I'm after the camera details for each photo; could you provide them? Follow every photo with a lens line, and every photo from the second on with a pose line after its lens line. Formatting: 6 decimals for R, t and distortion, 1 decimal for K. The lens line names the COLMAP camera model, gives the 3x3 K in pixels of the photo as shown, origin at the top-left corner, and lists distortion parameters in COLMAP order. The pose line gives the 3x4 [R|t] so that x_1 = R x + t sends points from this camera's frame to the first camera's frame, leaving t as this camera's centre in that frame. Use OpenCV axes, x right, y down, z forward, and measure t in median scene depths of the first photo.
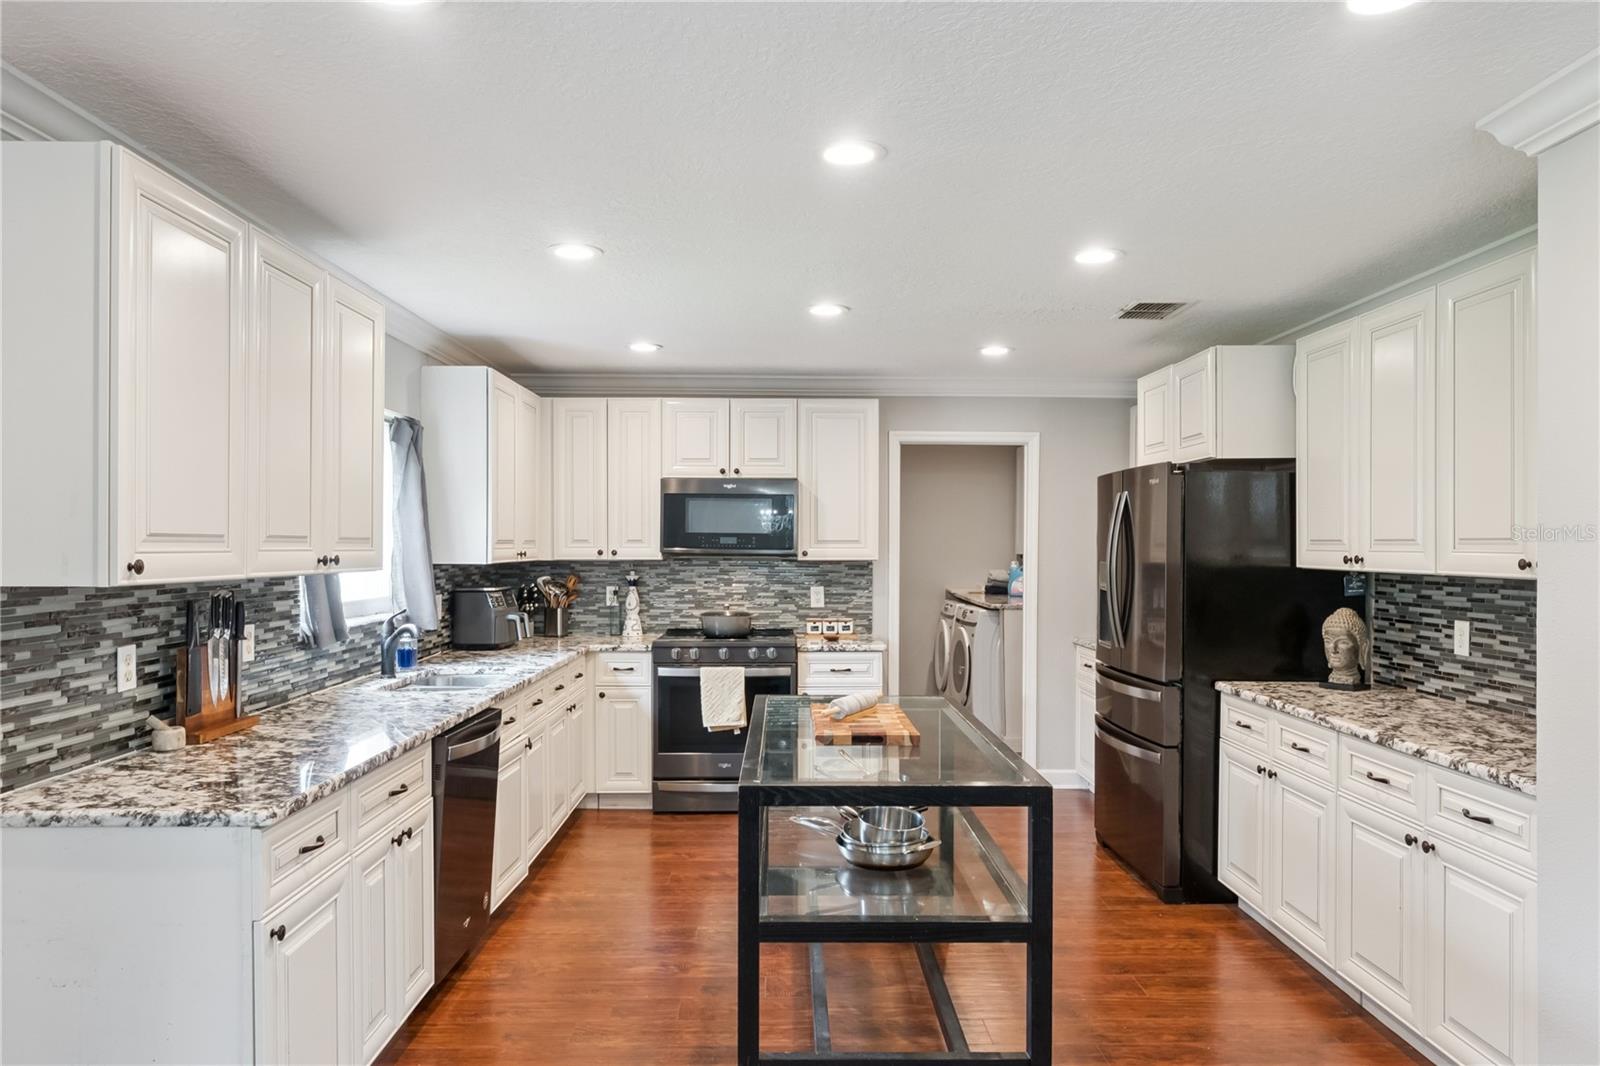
lens RADIAL K [[1077.1, 0, 797.3], [0, 1077.1, 553.5], [0, 0, 1]] dist [-0.000308, -0.001857]
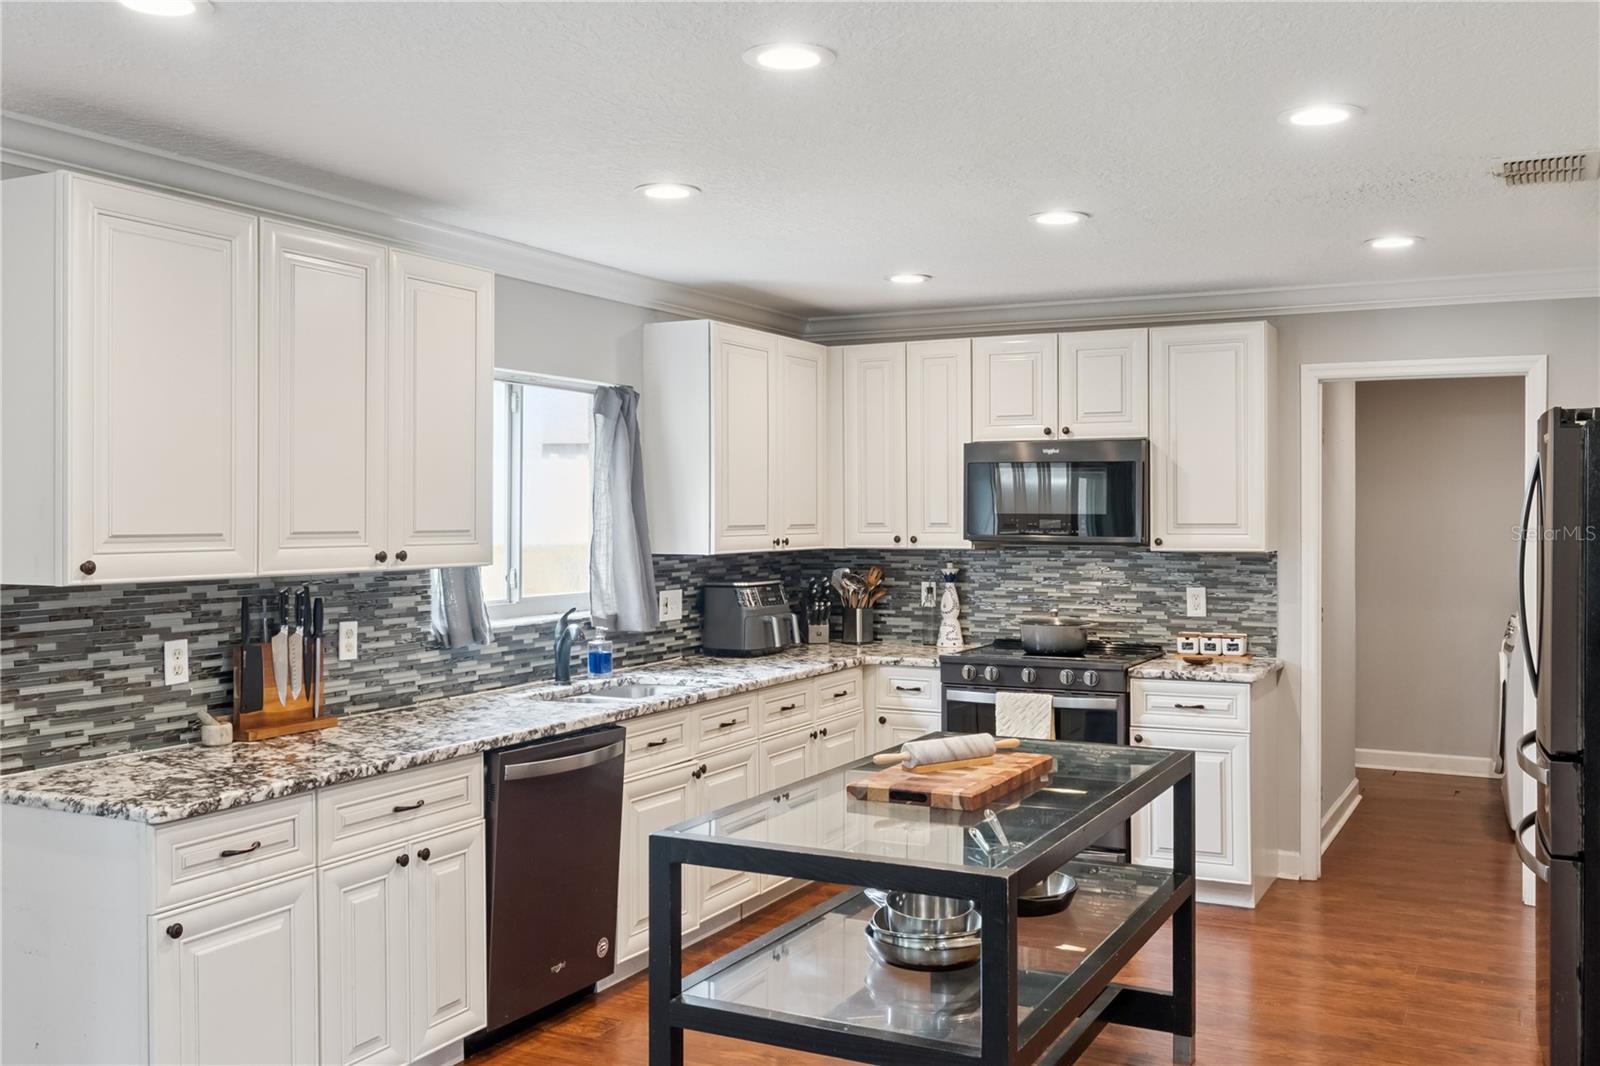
lens RADIAL K [[1465.1, 0, 800.0], [0, 1465.1, 524.3], [0, 0, 1]] dist [0.000832, 0.000000]
pose [[0.884849, 0.000668, -0.465877, 0.354348], [-0.000893, 1.000000, -0.000262, -0.016049], [0.465876, 0.000647, 0.884850, 0.027189]]
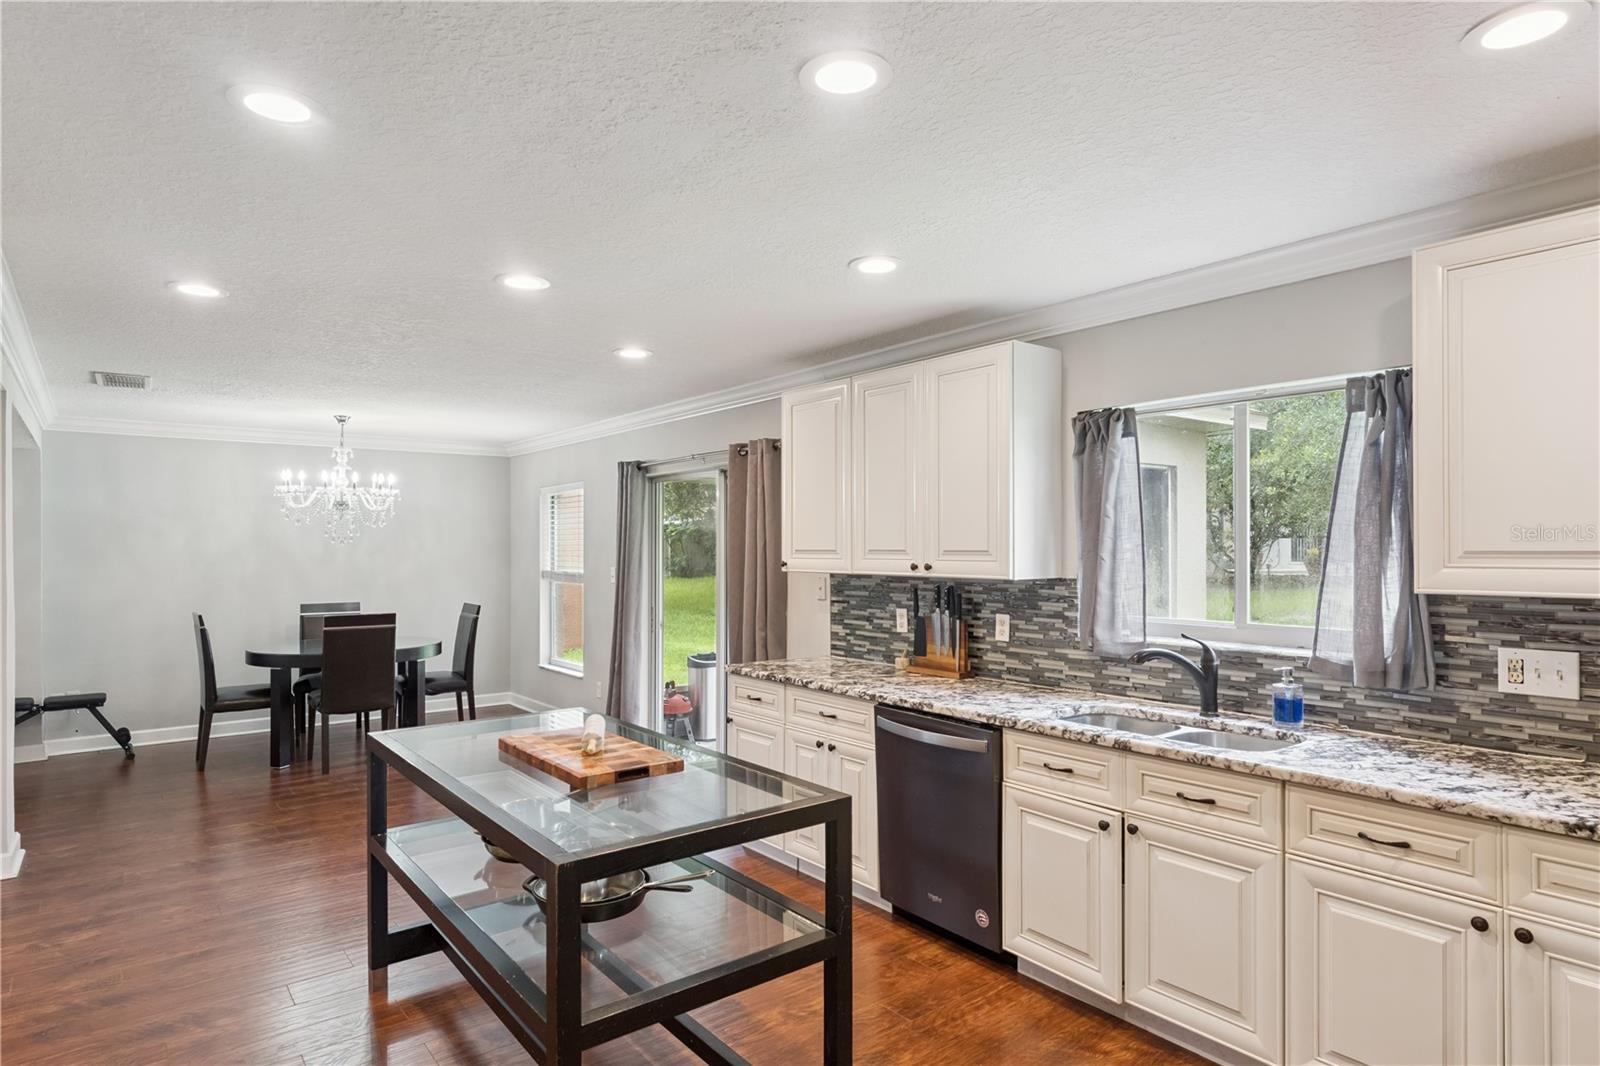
lens RADIAL K [[887.4, 0, 808.3], [0, 887.4, 545.0], [0, 0, 1]] dist [0.003705, 0.000551]
pose [[-0.786683, -0.005515, -0.617332, 0.299001], [-0.007436, 0.999972, 0.000542, -0.016294], [0.617312, 0.005017, -0.786702, 1.360357]]
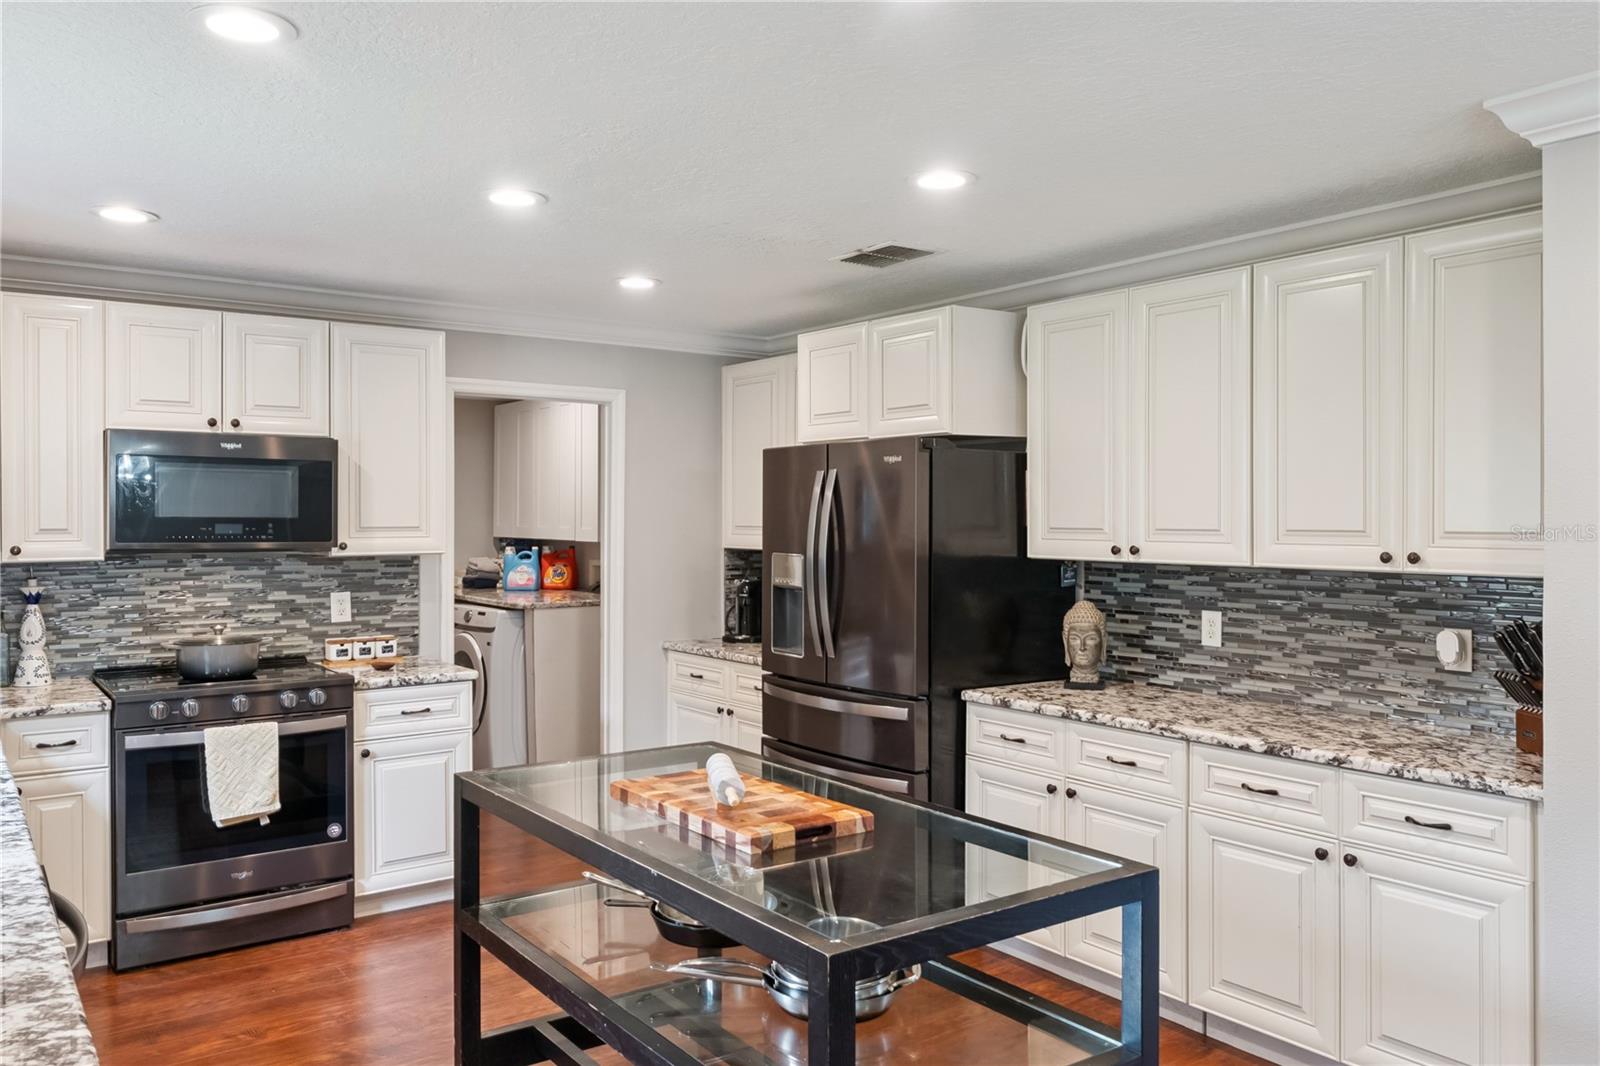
lens RADIAL K [[1215.7, 0, 804.2], [0, 1215.7, 524.9], [0, 0, 1]] dist [0.009374, -0.010124]
pose [[0.817367, -0.007957, 0.576063, -0.282373], [0.007864, 0.999966, 0.002654, -0.019055], [-0.576064, 0.002361, 0.817401, 0.268696]]
